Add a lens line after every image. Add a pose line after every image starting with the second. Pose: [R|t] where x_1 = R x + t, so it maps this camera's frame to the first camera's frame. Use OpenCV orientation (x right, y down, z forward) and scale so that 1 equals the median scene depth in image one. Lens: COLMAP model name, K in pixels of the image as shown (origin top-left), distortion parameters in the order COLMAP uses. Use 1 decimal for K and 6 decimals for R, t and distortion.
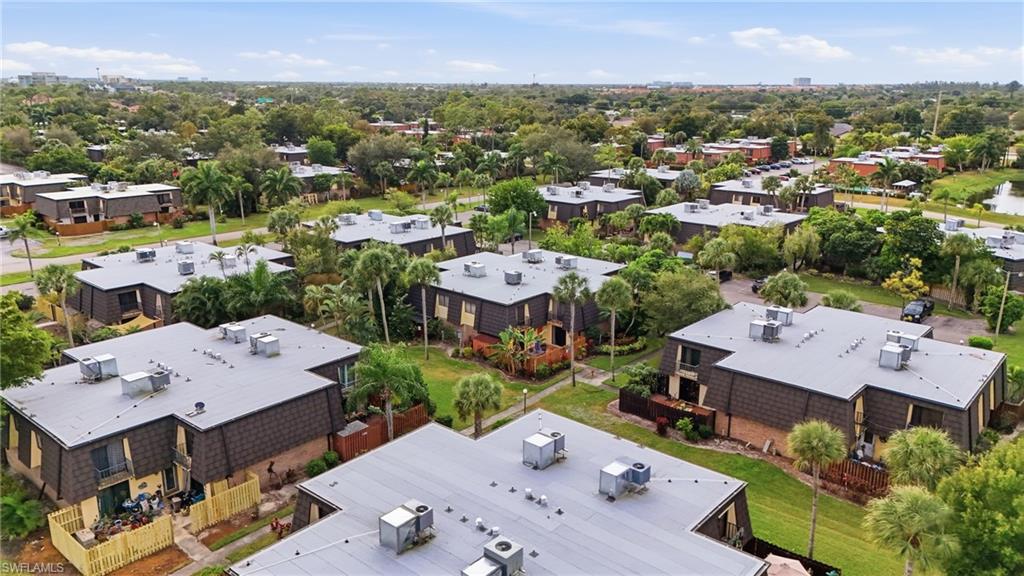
lens RADIAL K [[751.5, 0, 512.0], [0, 751.5, 288.0], [0, 0, 1]] dist [0.061411, -0.000962]
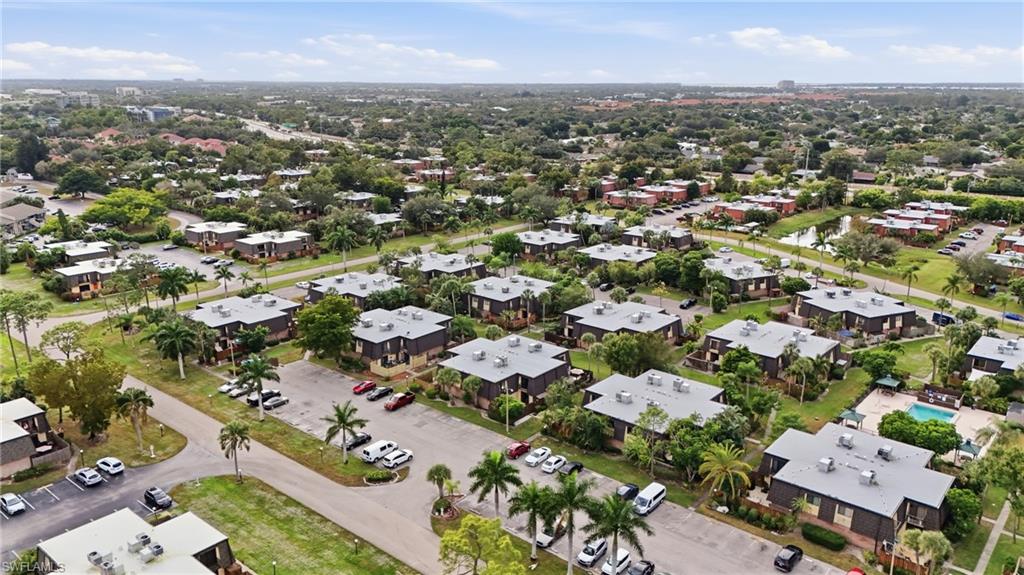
lens RADIAL K [[751.5, 0, 512.0], [0, 751.5, 287.5], [0, 0, 1]] dist [0.061411, -0.000962]
pose [[0.999952, -0.004243, 0.008838, 0.001397], [0.004220, 0.999988, 0.002610, -0.026959], [-0.008849, -0.002573, 0.999958, -1.341397]]
